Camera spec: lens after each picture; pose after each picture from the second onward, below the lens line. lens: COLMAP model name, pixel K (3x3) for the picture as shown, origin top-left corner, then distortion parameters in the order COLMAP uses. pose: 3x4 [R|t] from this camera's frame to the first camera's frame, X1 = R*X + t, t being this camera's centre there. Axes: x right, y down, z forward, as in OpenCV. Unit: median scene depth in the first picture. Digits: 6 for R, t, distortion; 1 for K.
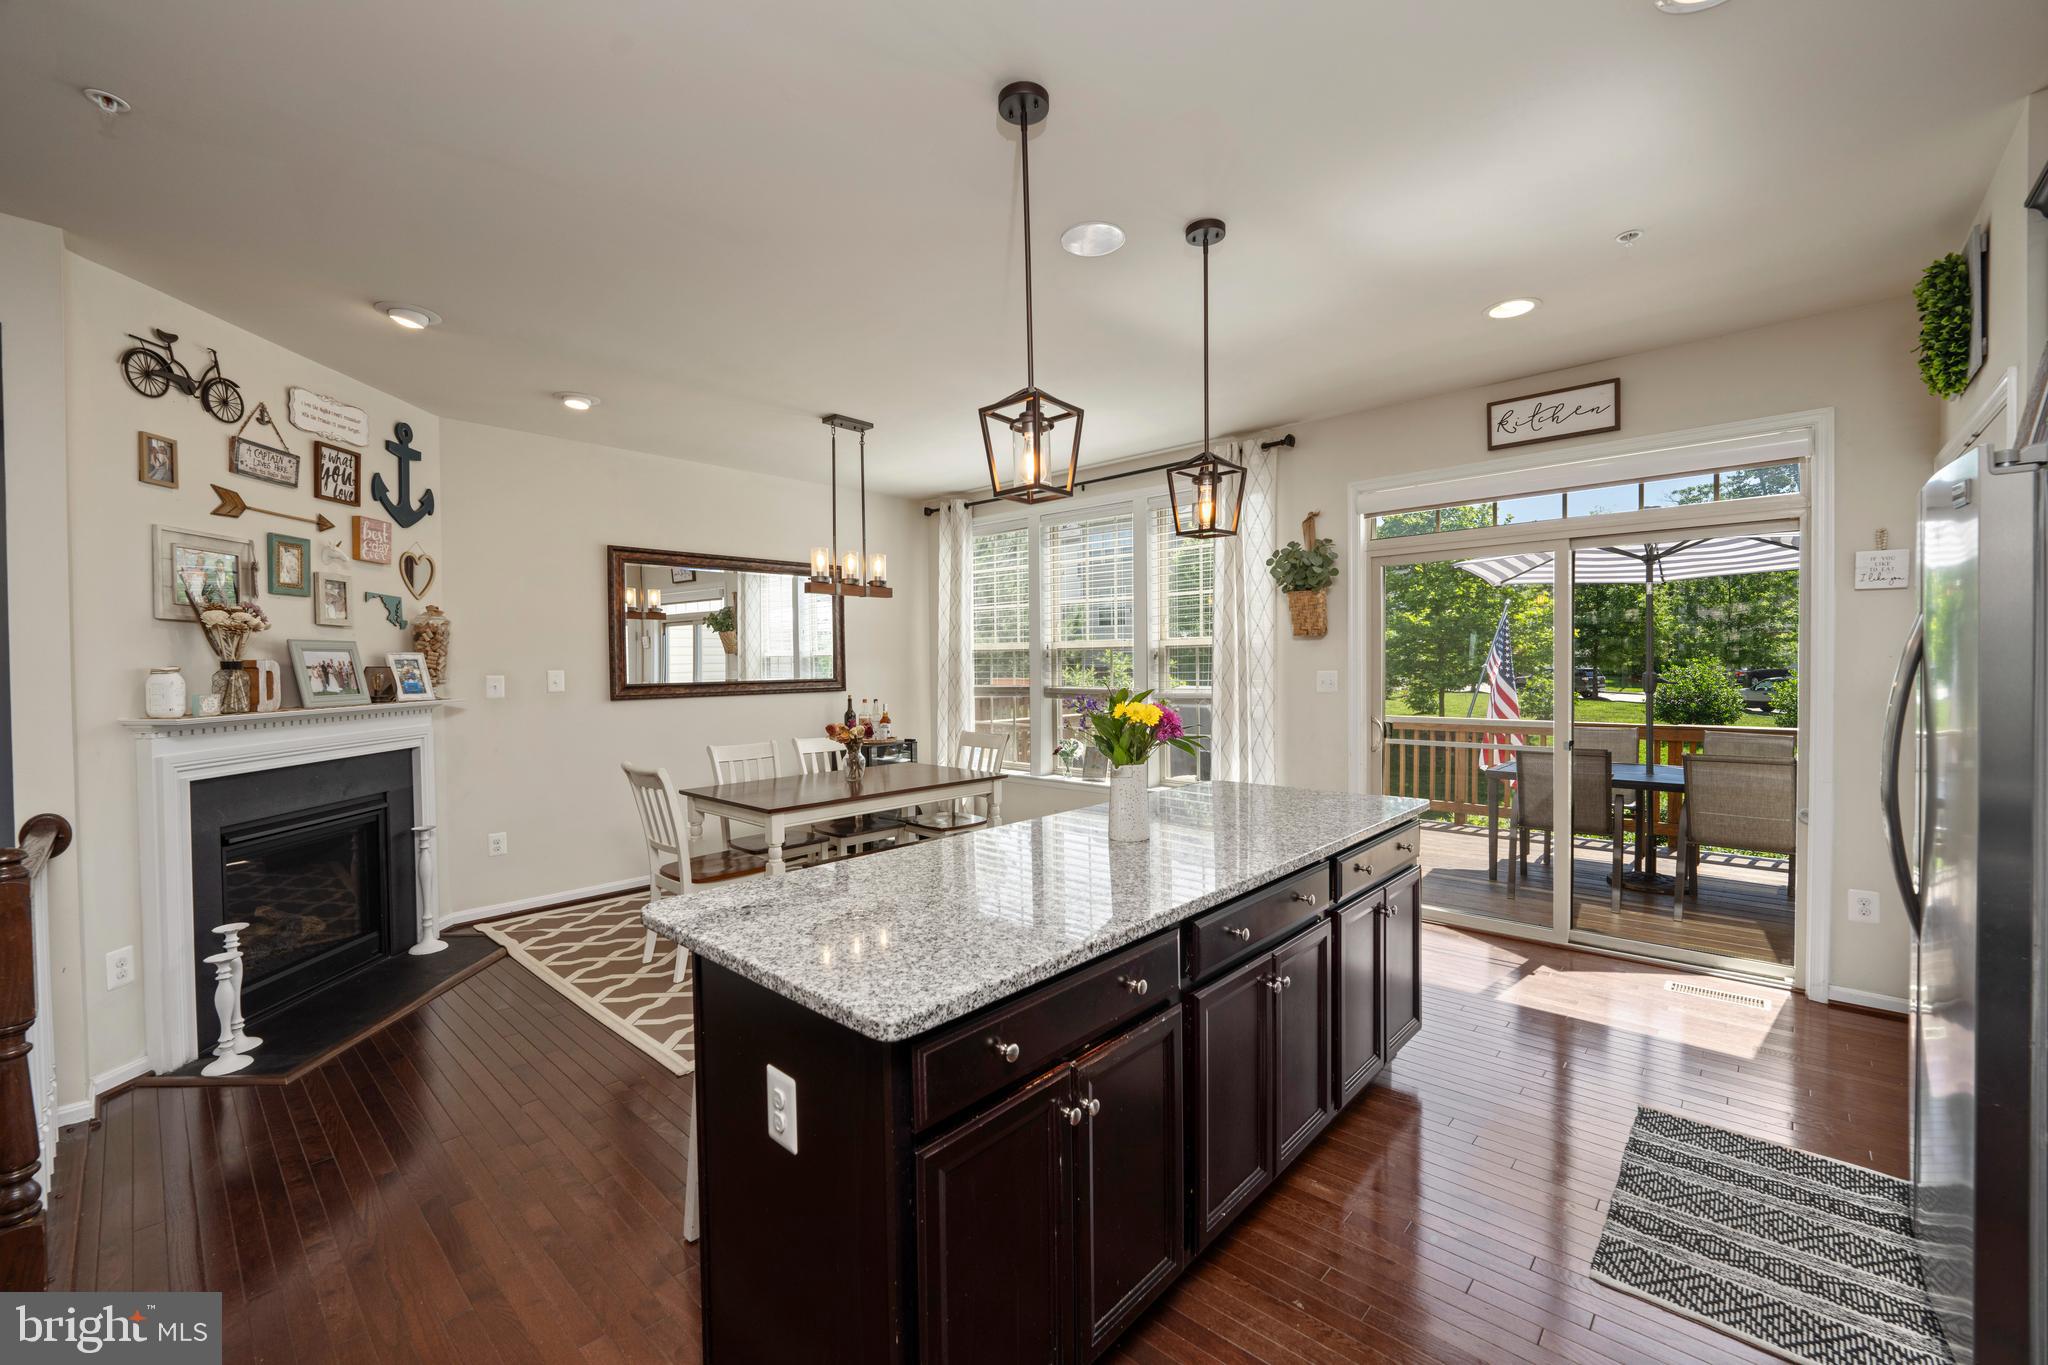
lens RADIAL K [[834.2, 0, 1018.3], [0, 834.2, 680.8], [0, 0, 1]] dist [-0.001309, -0.001316]
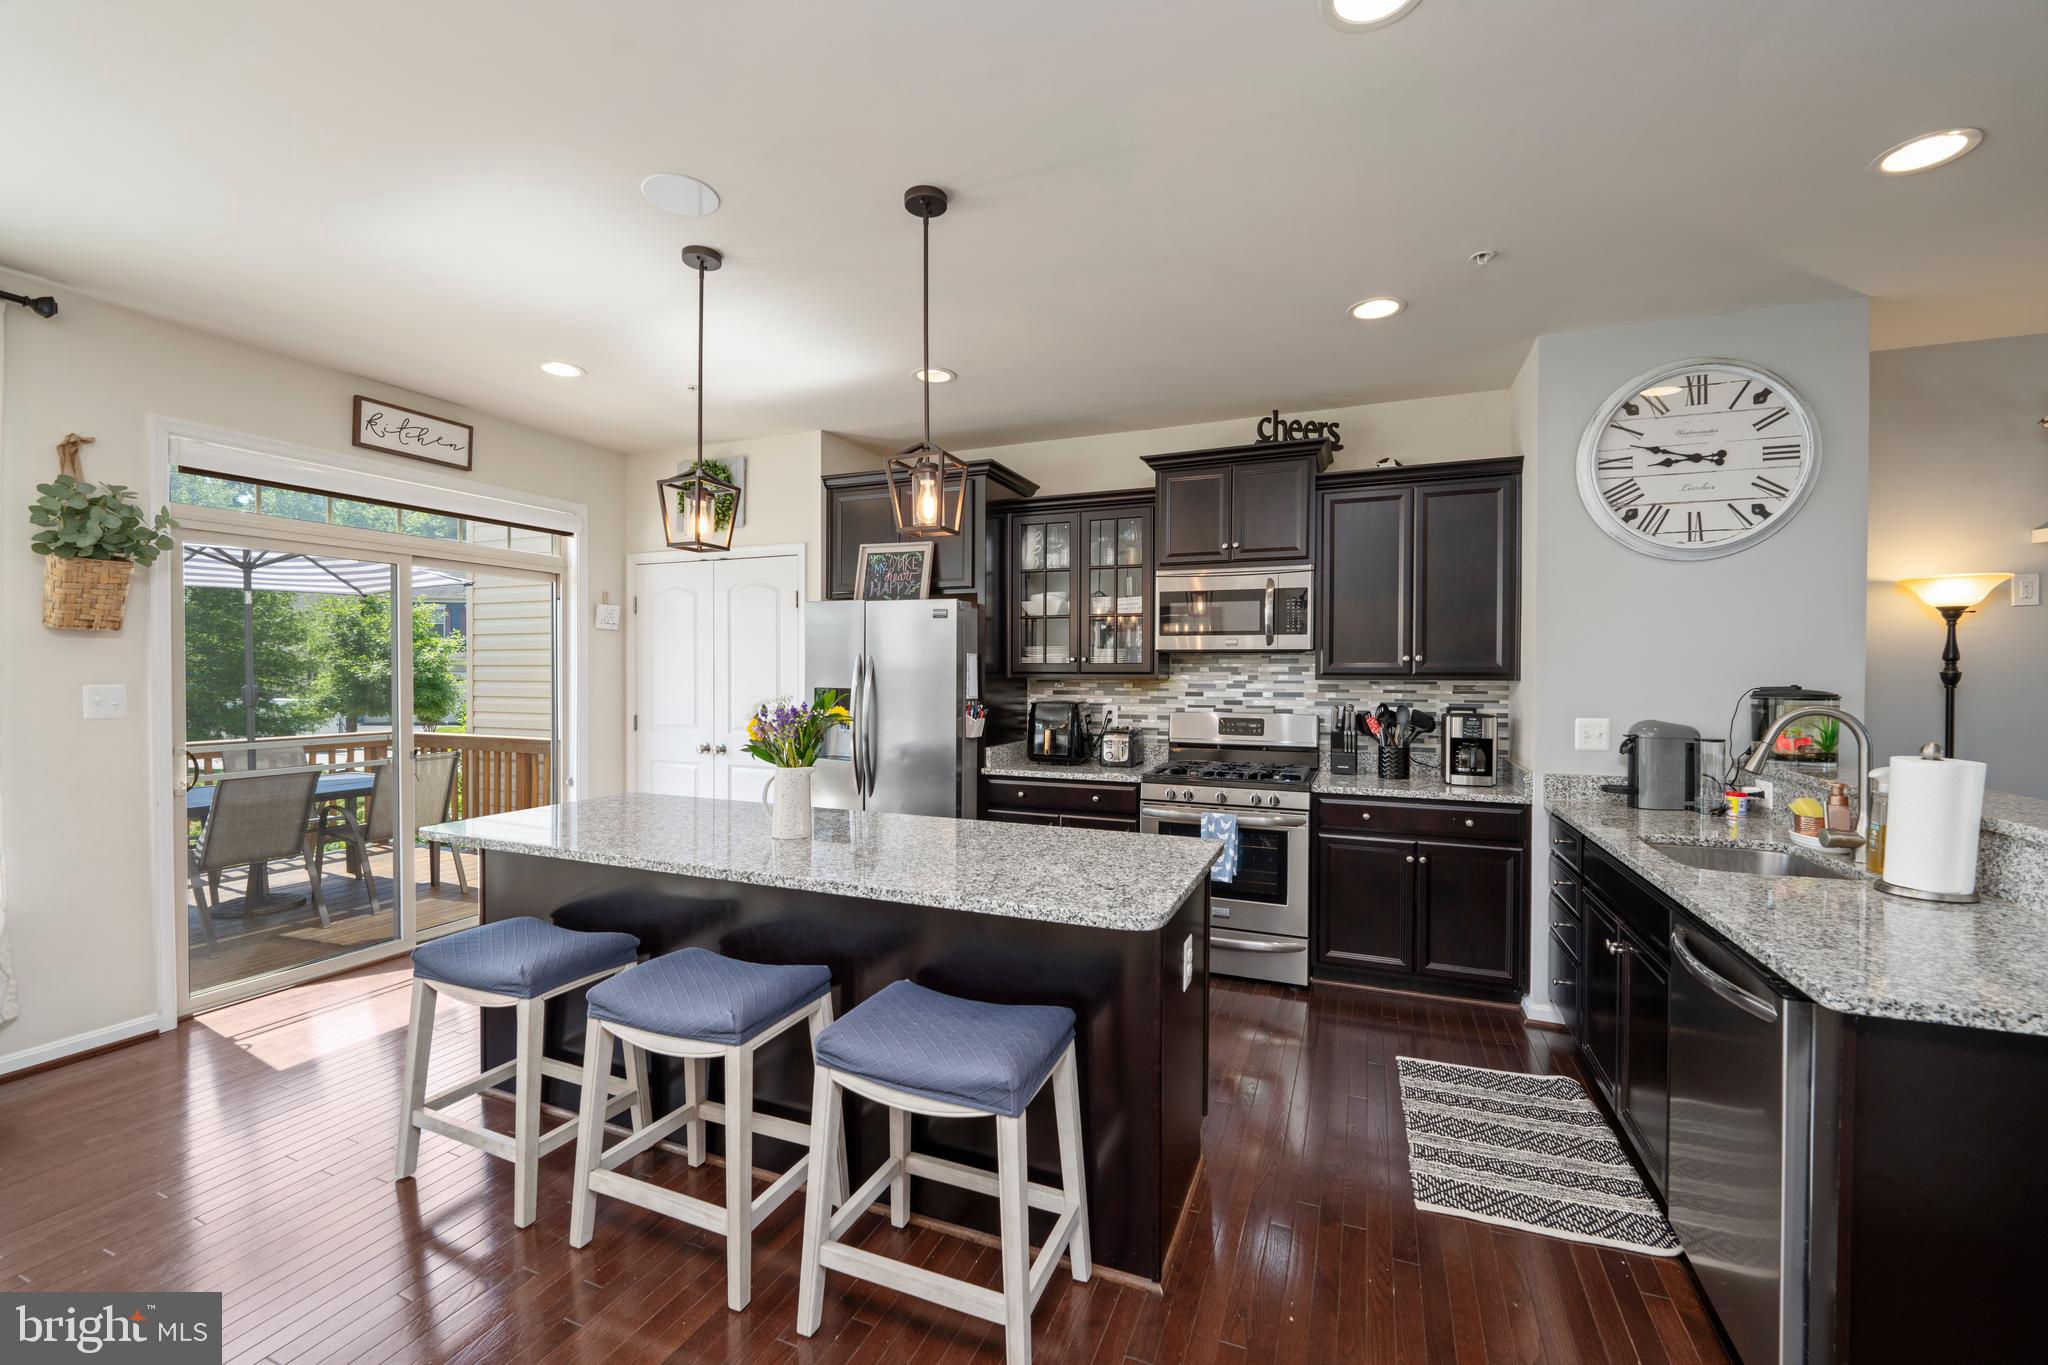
lens RADIAL K [[834.2, 0, 1022.9], [0, 834.2, 679.9], [0, 0, 1]] dist [-0.001309, -0.001316]
pose [[-0.344678, -0.001552, 0.938720, -0.636755], [0.021227, 0.999730, 0.009446, -0.009114], [-0.938481, 0.023182, -0.344552, 0.712284]]
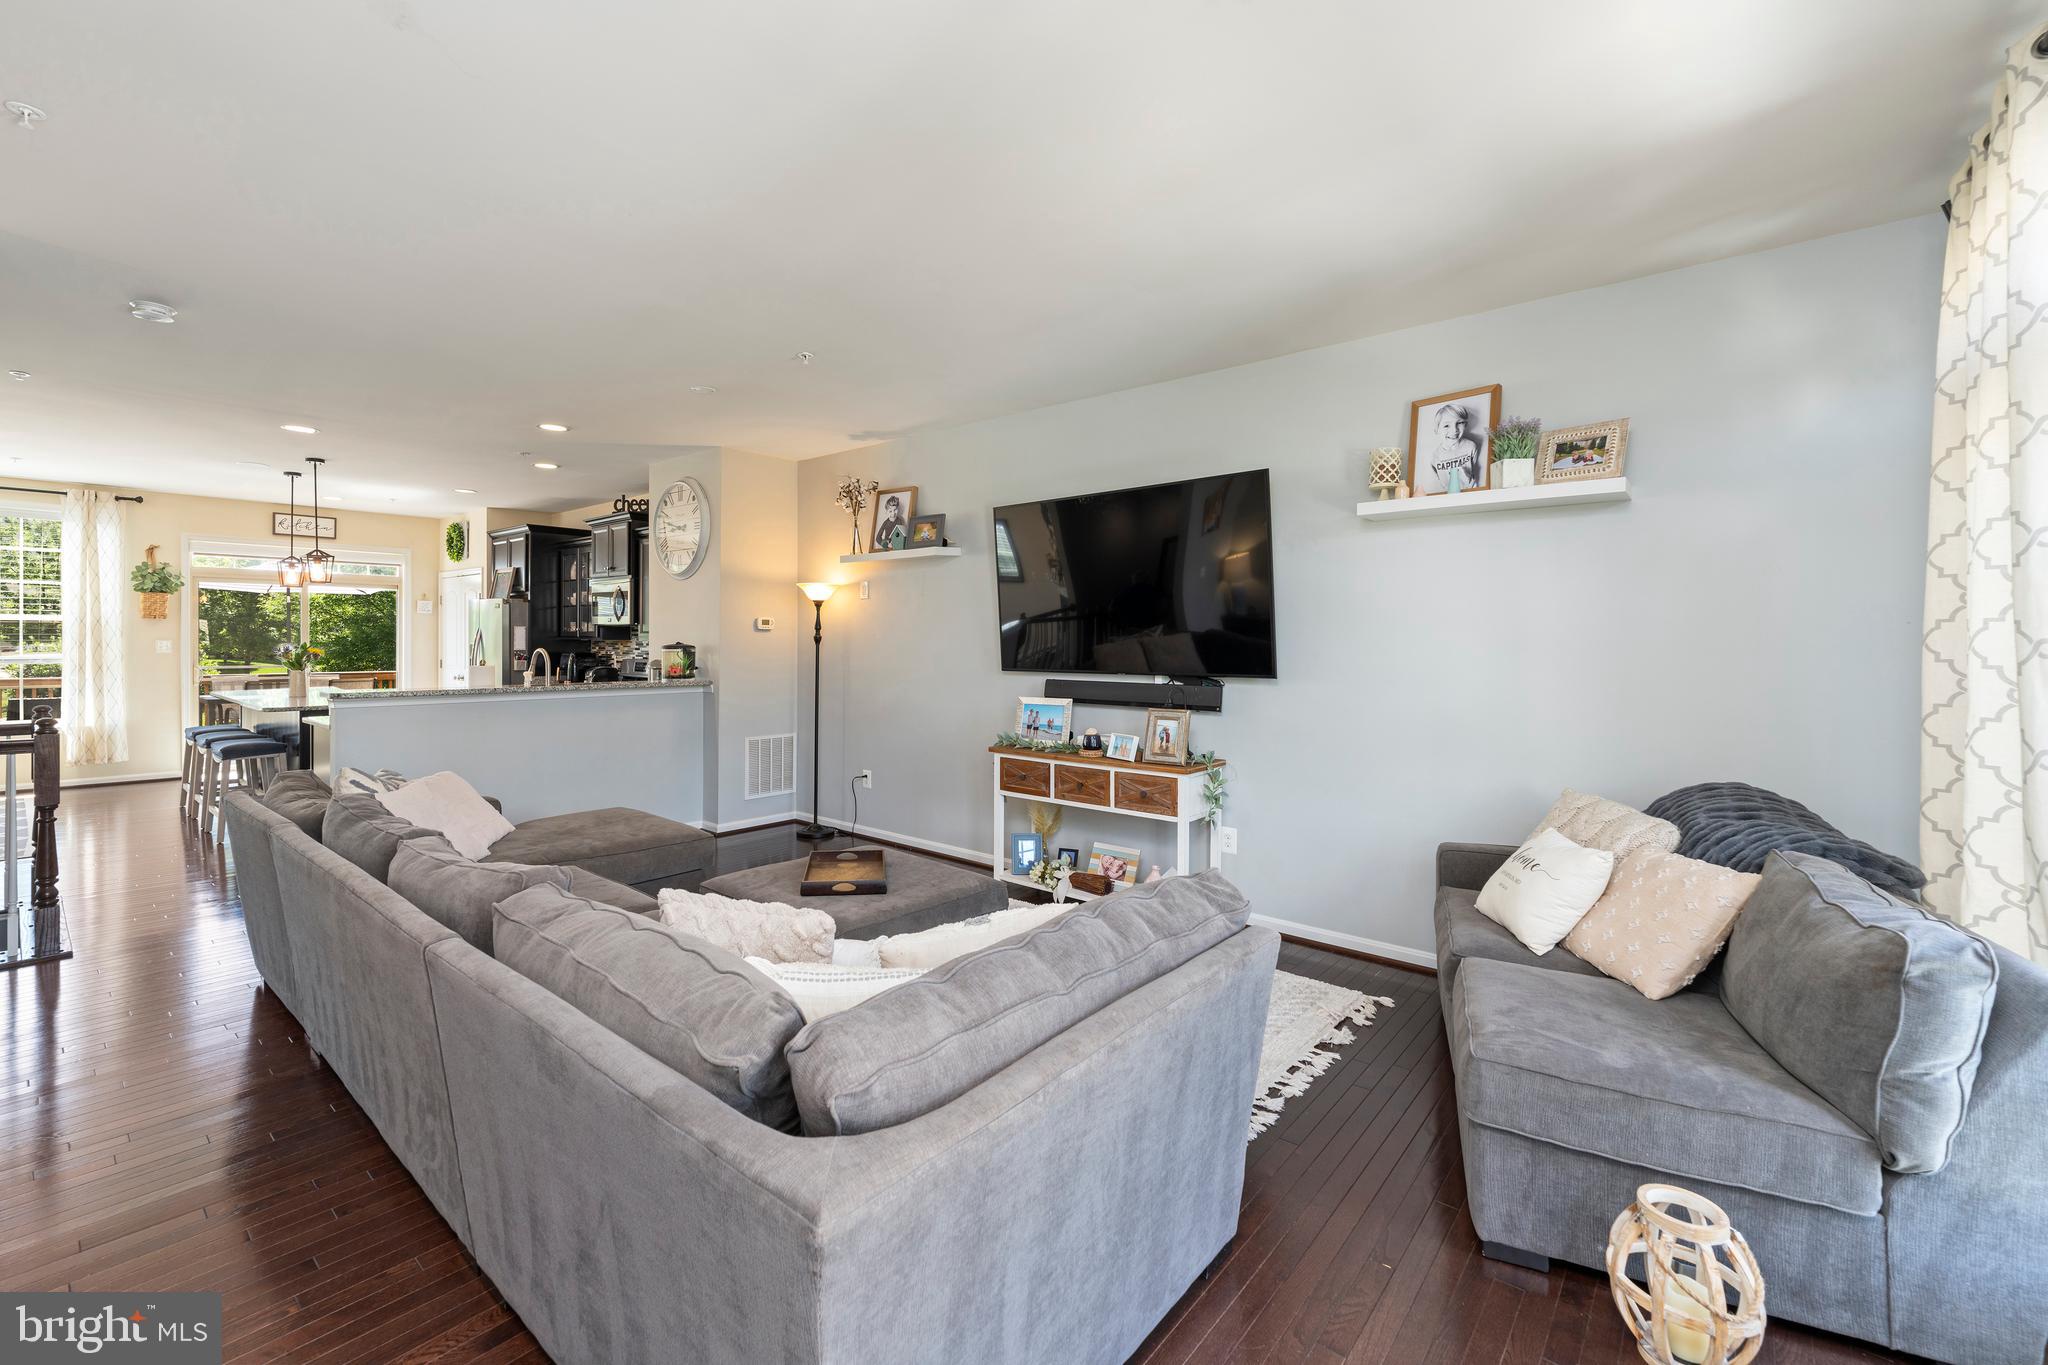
lens RADIAL K [[834.2, 0, 958.1], [0, 834.2, 639.2], [0, 0, 1]] dist [-0.001309, -0.001316]
pose [[-0.025869, 0.009053, 0.999624, -1.771043], [0.016315, 0.999830, -0.008633, 0.036289], [-0.999532, 0.016086, -0.026013, -0.743473]]
